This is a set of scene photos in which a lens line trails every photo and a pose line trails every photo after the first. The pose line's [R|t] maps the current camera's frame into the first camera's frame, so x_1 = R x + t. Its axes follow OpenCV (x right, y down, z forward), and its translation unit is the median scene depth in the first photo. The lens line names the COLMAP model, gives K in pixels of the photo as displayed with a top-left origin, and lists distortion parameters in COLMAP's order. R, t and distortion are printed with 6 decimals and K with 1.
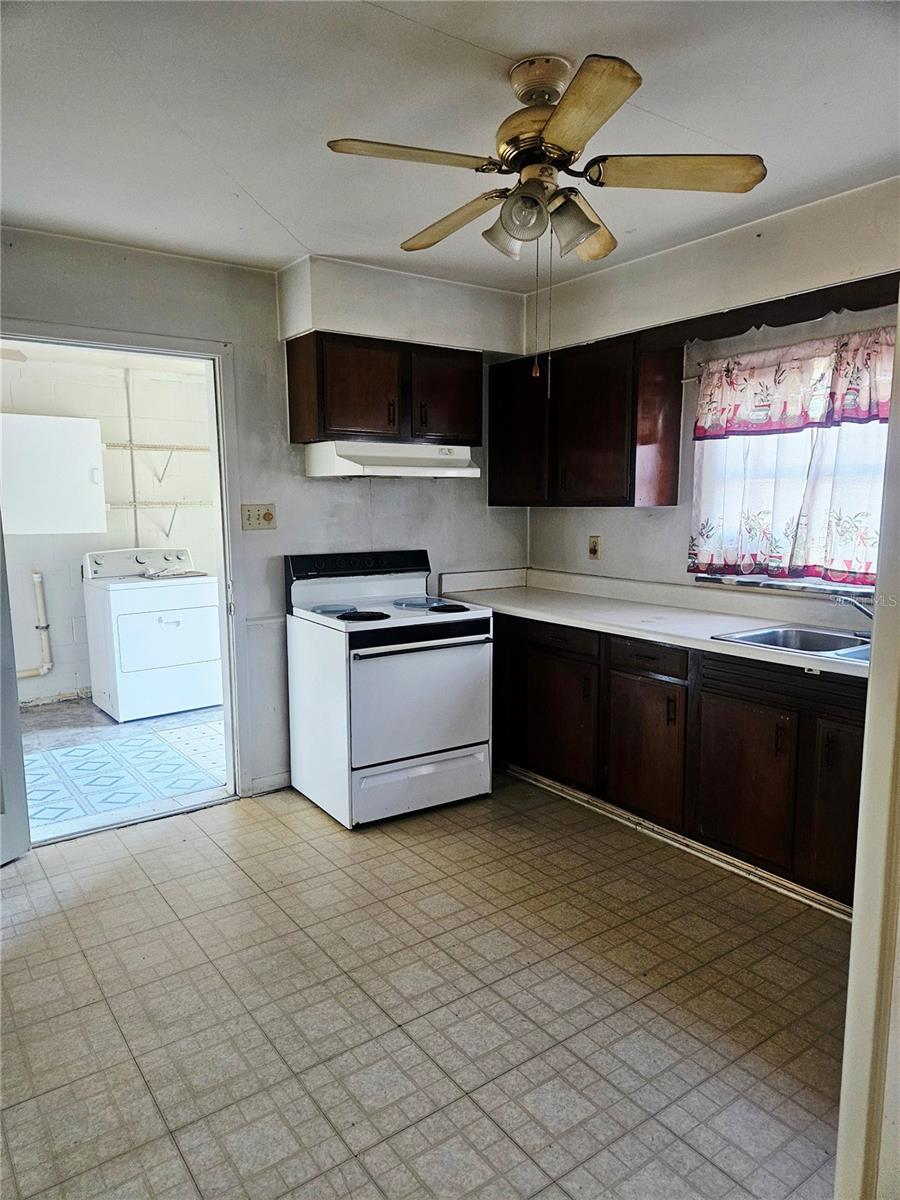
lens RADIAL K [[795.0, 0, 446.2], [0, 795.0, 609.6], [0, 0, 1]] dist [0.023266, -0.014773]
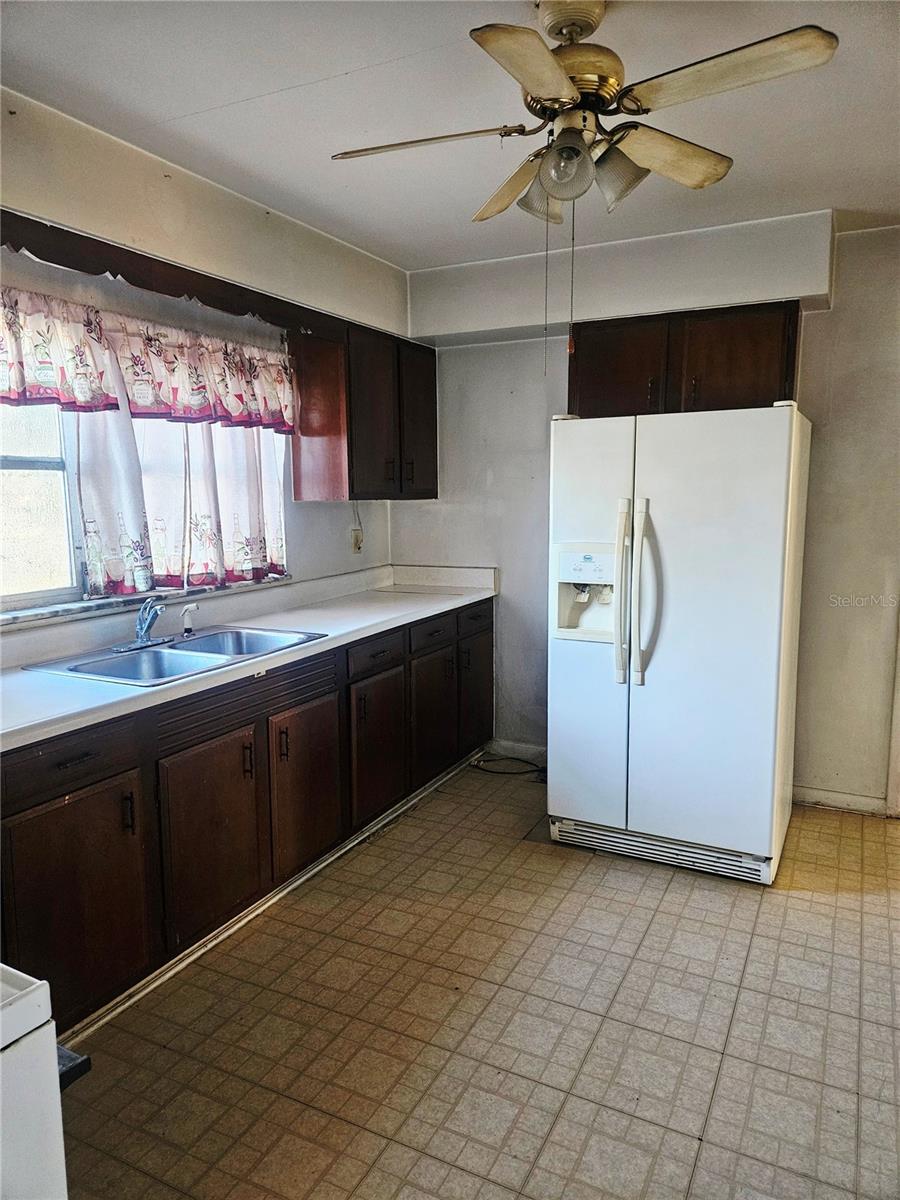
lens RADIAL K [[795.0, 0, 444.3], [0, 795.0, 591.1], [0, 0, 1]] dist [0.023266, -0.014773]
pose [[-0.443212, -0.117125, 0.888732, -0.596566], [0.141799, 0.969784, 0.198522, -0.222143], [-0.885131, 0.214009, -0.413212, 1.425275]]
